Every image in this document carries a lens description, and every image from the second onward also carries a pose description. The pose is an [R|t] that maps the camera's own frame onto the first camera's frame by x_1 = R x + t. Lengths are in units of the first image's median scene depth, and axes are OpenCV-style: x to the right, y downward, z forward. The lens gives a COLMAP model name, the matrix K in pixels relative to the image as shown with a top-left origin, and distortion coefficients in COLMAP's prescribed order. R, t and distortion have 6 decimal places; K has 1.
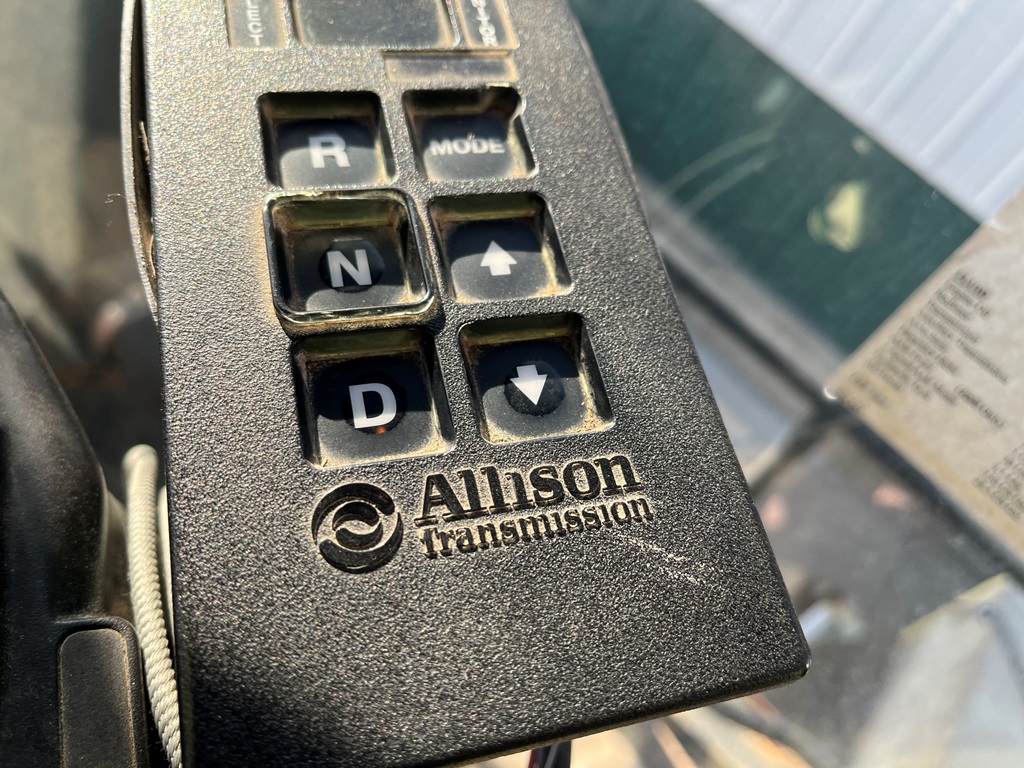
lens RADIAL K [[845.9, 0, 512.0], [0, 845.9, 384.0], [0, 0, 1]] dist [0.006191, -0.001450]
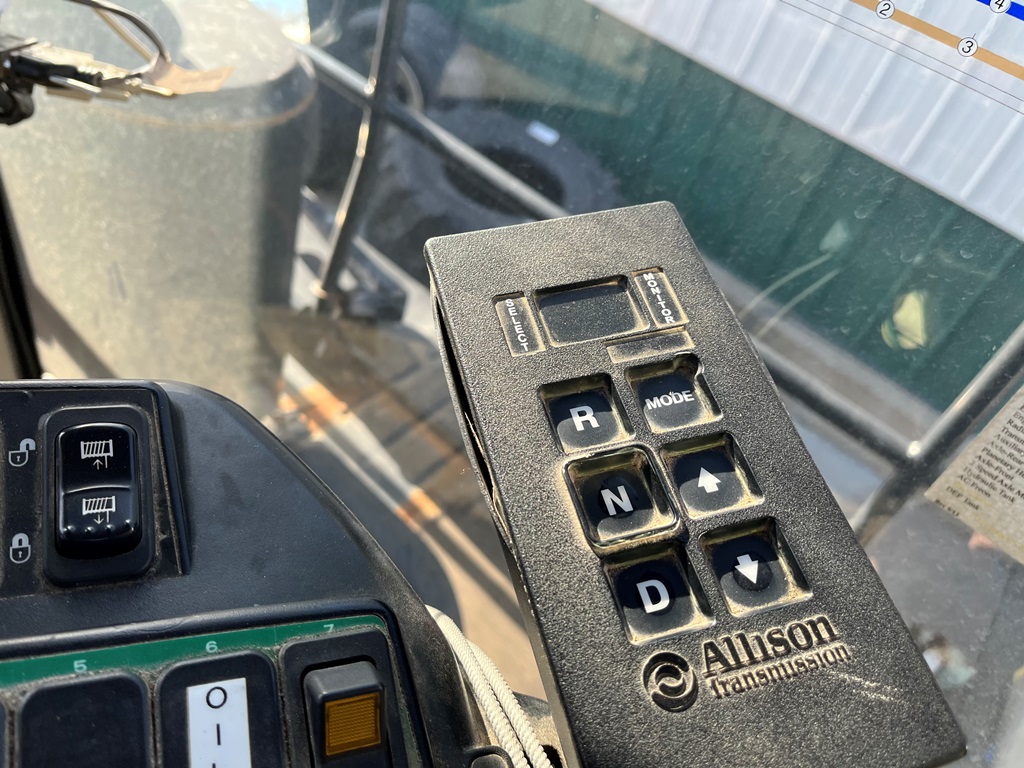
lens RADIAL K [[764.7, 0, 512.0], [0, 764.7, 384.0], [0, 0, 1]] dist [0.001516, -0.058086]
pose [[0.987853, -0.108927, -0.110824, -0.231704], [0.094786, 0.987526, -0.125730, -0.215988], [0.123137, 0.113698, 0.985855, -0.492461]]
